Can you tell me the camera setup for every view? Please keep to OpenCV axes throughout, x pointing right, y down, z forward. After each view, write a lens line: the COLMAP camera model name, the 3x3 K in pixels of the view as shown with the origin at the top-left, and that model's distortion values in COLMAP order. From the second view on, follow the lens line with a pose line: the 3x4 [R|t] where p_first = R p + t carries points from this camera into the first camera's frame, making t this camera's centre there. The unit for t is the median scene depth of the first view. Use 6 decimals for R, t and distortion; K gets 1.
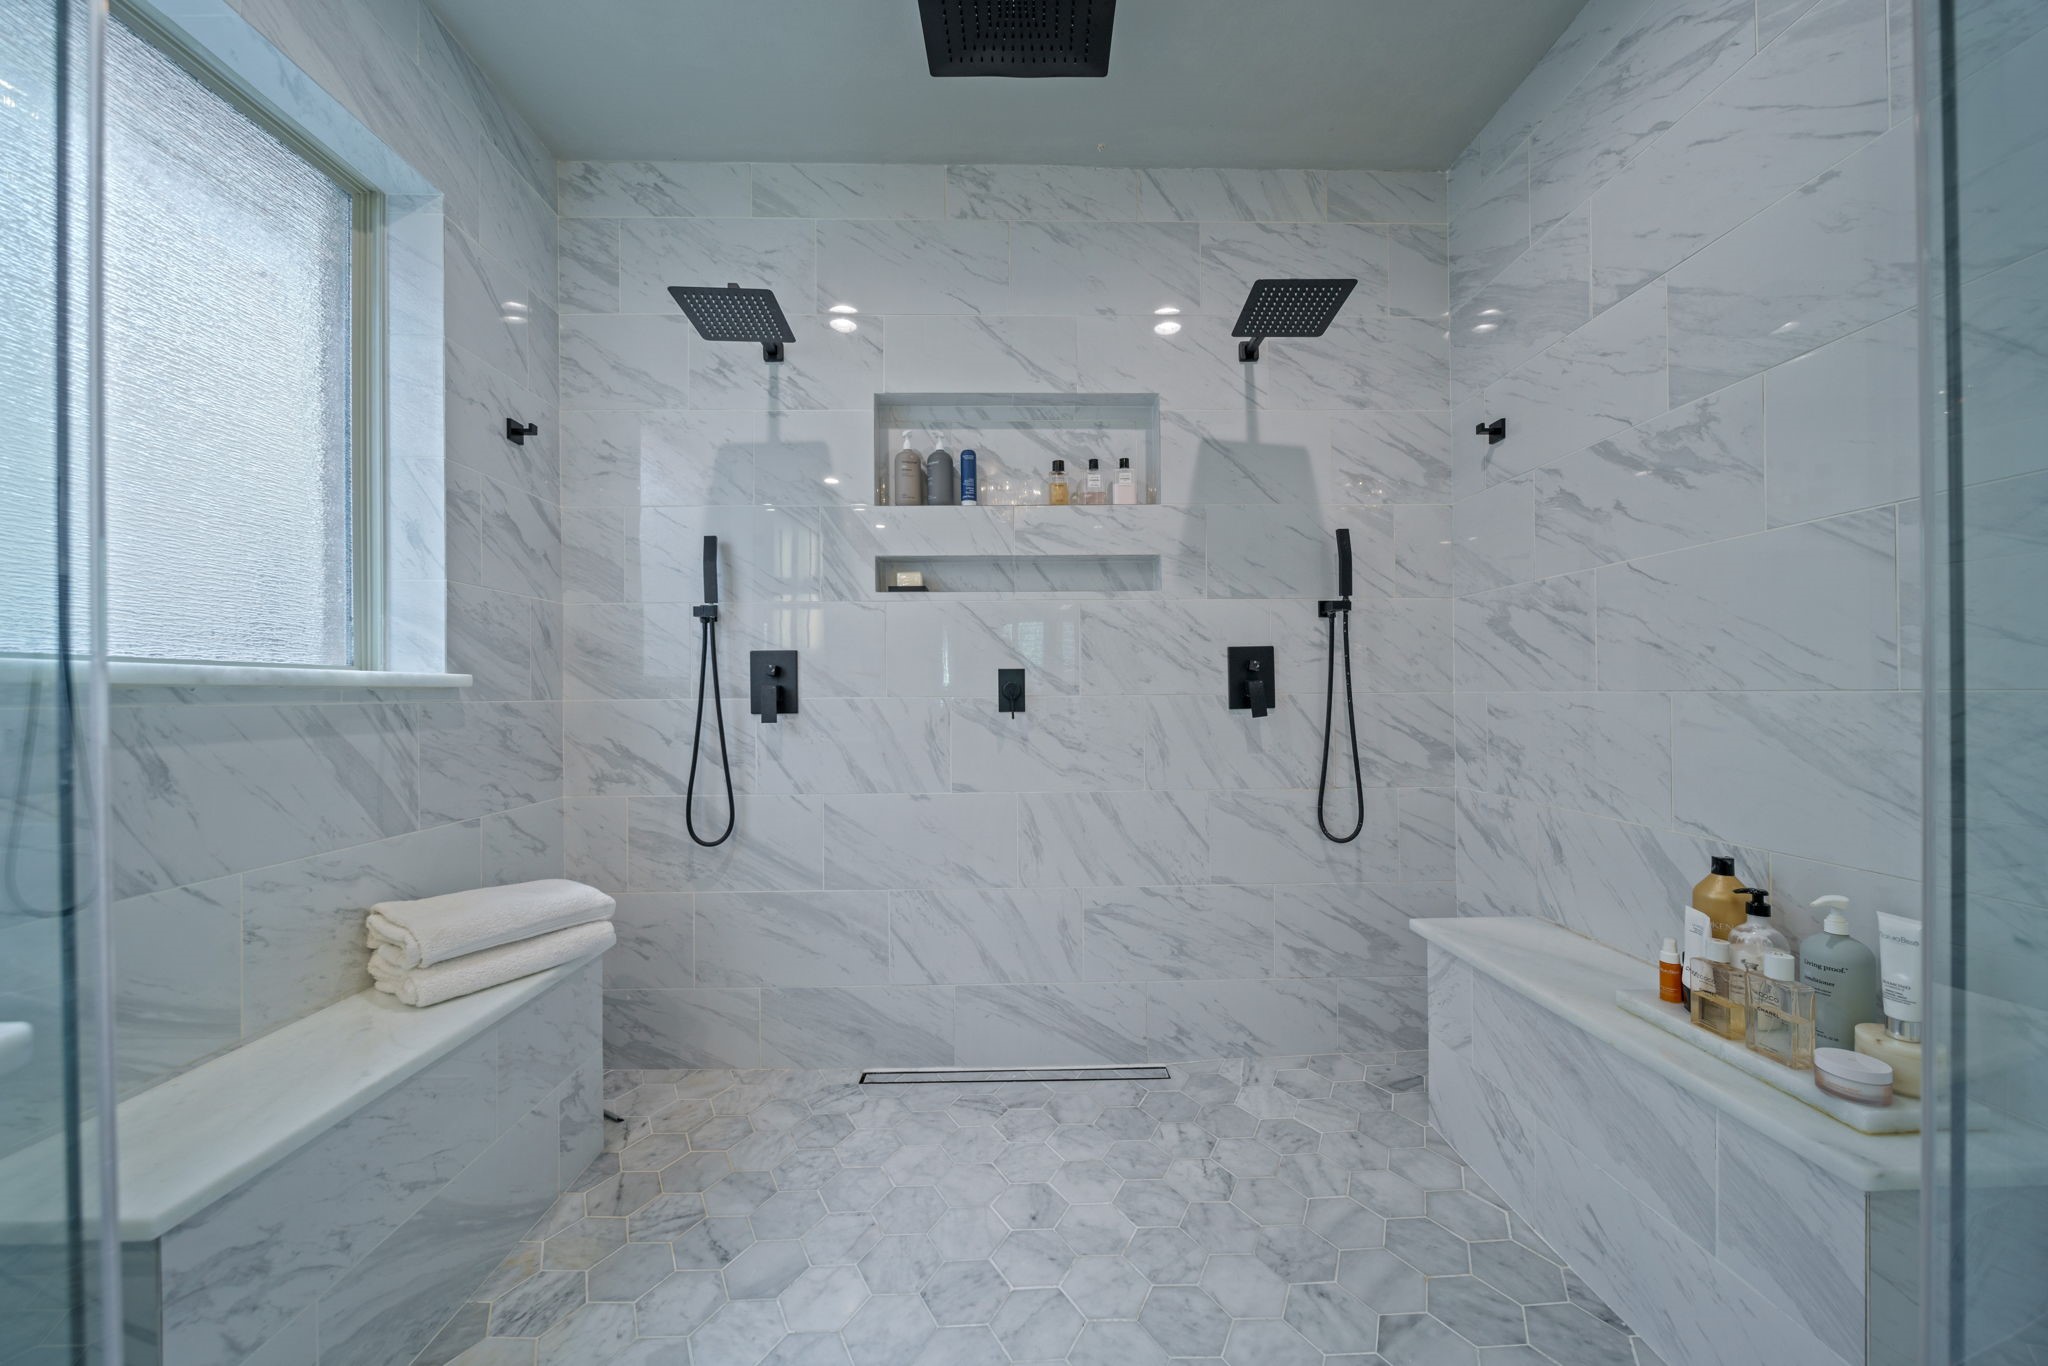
lens RADIAL K [[728.7, 0, 1018.7], [0, 728.7, 695.1], [0, 0, 1]] dist [-0.002478, -0.000514]
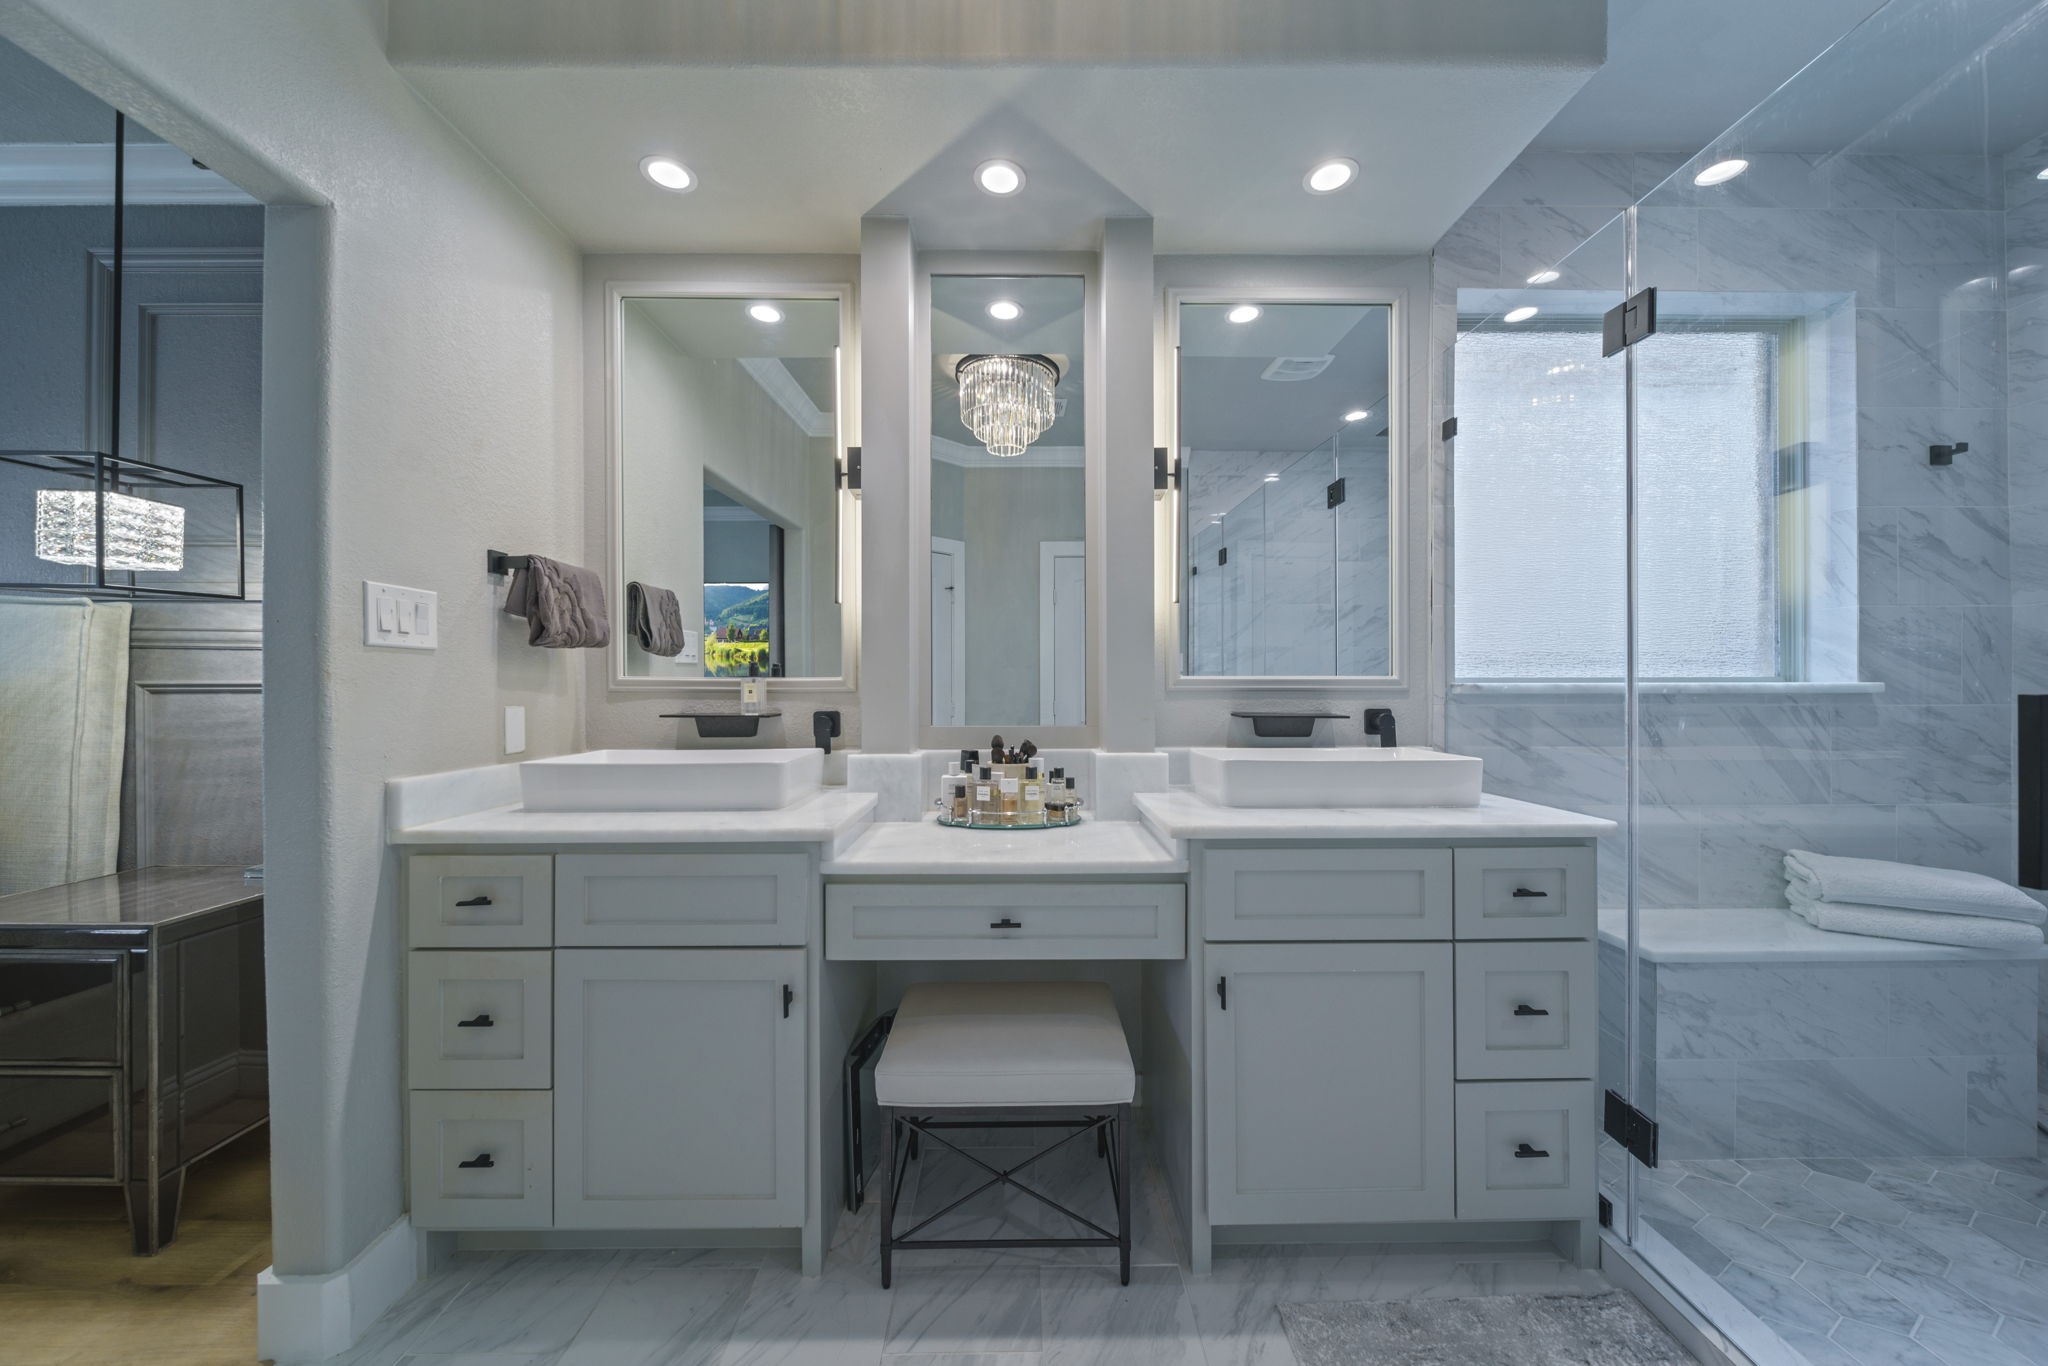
lens RADIAL K [[728.7, 0, 1020.3], [0, 728.7, 688.7], [0, 0, 1]] dist [-0.002478, -0.000514]
pose [[-0.020786, 0.002547, -0.999781, 0.486713], [0.001230, 0.999996, 0.002522, -0.023546], [0.999783, -0.001177, -0.020789, -0.406257]]
